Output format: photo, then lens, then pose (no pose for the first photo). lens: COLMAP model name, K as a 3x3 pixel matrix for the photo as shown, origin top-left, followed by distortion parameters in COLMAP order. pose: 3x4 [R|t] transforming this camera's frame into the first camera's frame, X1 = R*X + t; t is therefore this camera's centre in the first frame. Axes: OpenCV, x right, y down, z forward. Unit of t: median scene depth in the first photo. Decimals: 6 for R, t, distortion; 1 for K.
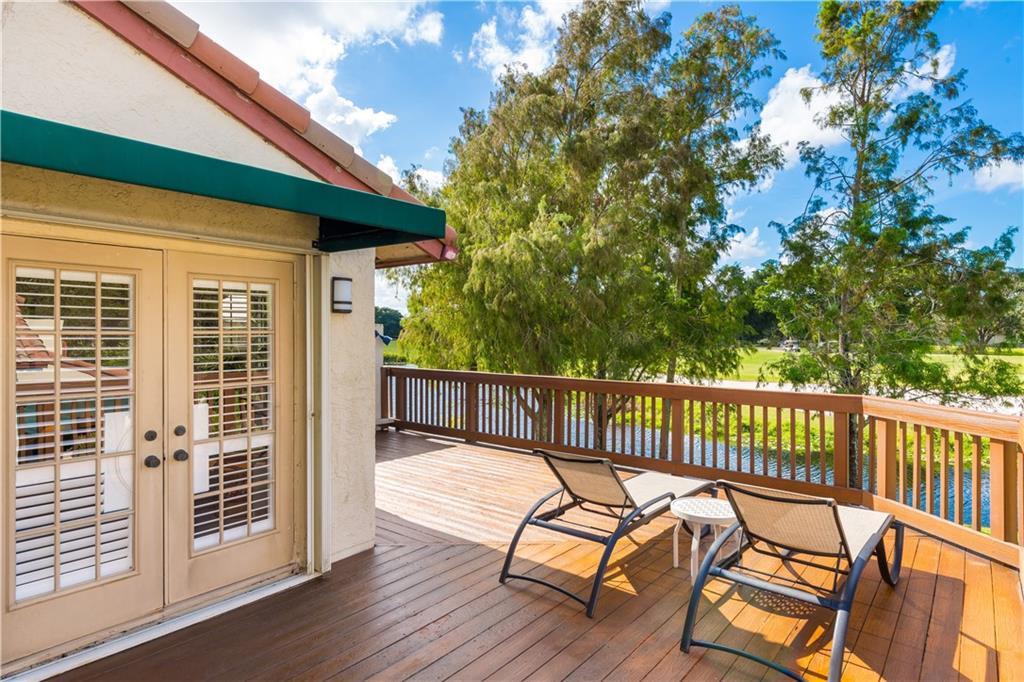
lens RADIAL K [[530.0, 0, 507.5], [0, 530.0, 333.8], [0, 0, 1]] dist [0.000986, -0.000621]
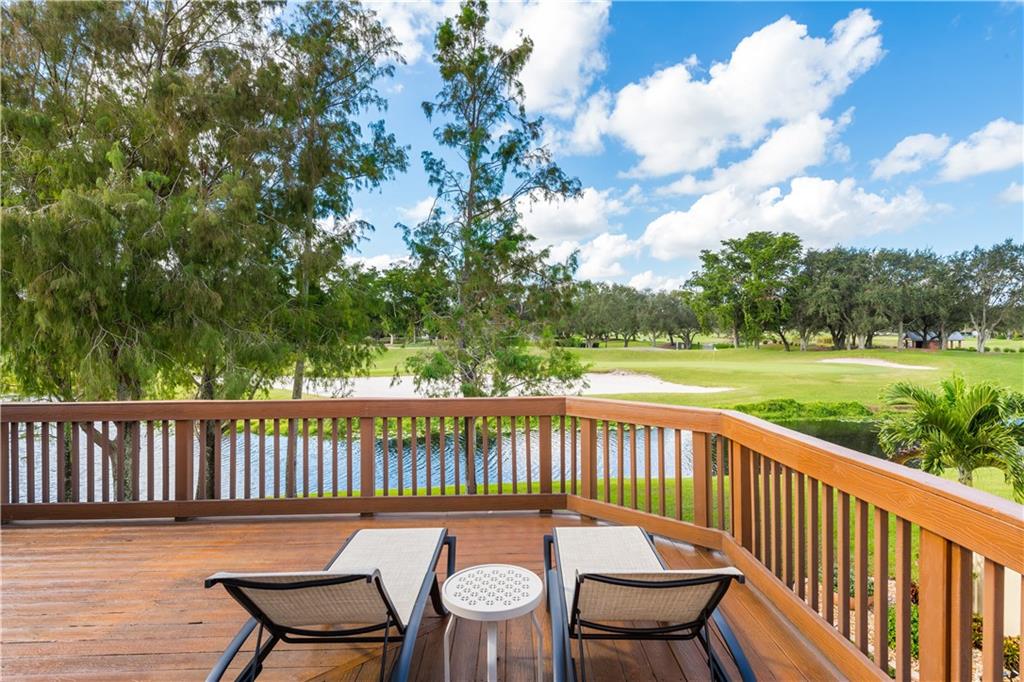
lens RADIAL K [[519.7, 0, 515.3], [0, 519.7, 337.2], [0, 0, 1]] dist [-0.000106, -0.001181]
pose [[0.736785, -0.015378, 0.675952, -0.016707], [0.010522, 0.999881, 0.011279, -0.001282], [-0.676045, -0.001198, 0.736859, 0.130638]]
